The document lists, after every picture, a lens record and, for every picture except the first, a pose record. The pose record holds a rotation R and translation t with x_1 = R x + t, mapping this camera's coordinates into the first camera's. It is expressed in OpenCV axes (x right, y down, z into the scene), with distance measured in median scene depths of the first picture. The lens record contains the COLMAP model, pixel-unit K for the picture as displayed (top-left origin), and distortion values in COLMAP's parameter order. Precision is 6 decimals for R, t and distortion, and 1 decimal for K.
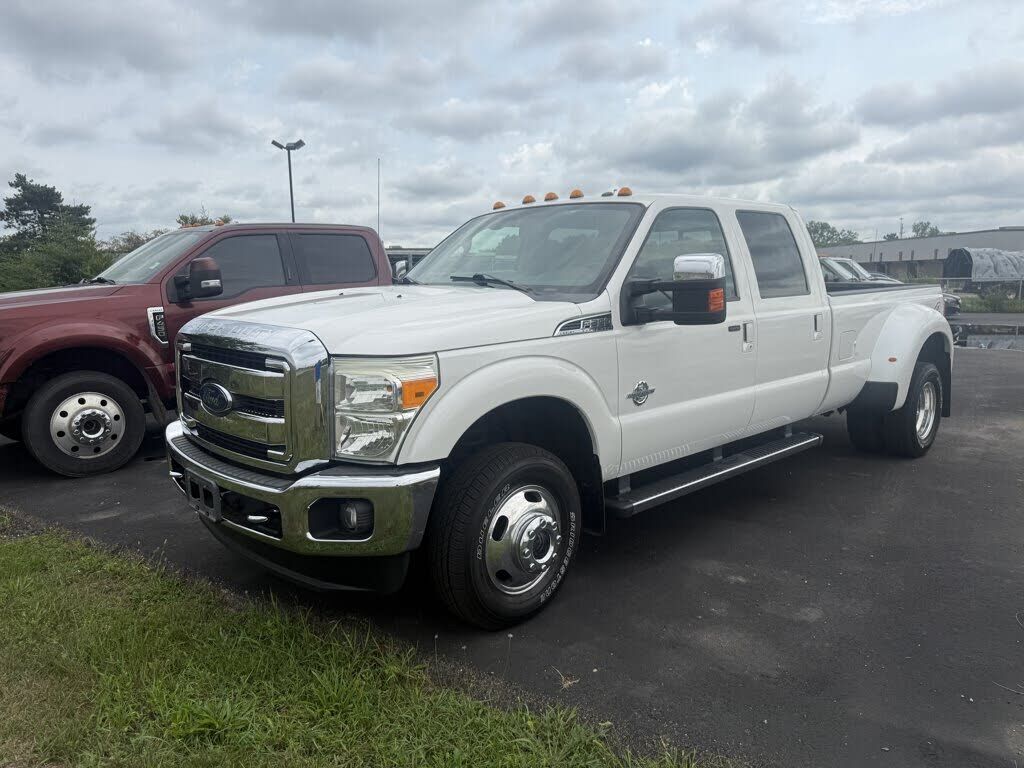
lens RADIAL K [[741.3, 0, 512.0], [0, 741.3, 384.0], [0, 0, 1]] dist [0.048257, 0.000500]
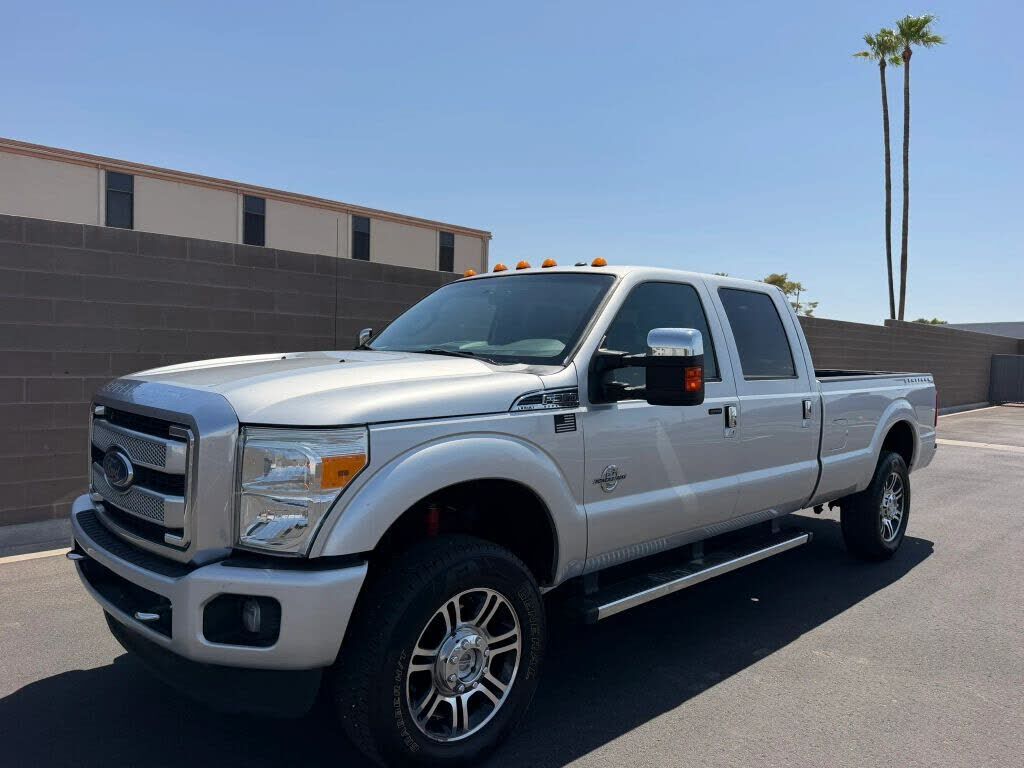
lens RADIAL K [[715.5, 0, 512.0], [0, 715.5, 384.0], [0, 0, 1]] dist [0.048076, -0.001156]
pose [[0.999351, 0.036000, -0.001417, 0.055175], [-0.035945, 0.993620, -0.106903, -0.005564], [-0.002441, 0.106884, 0.994268, 0.133909]]
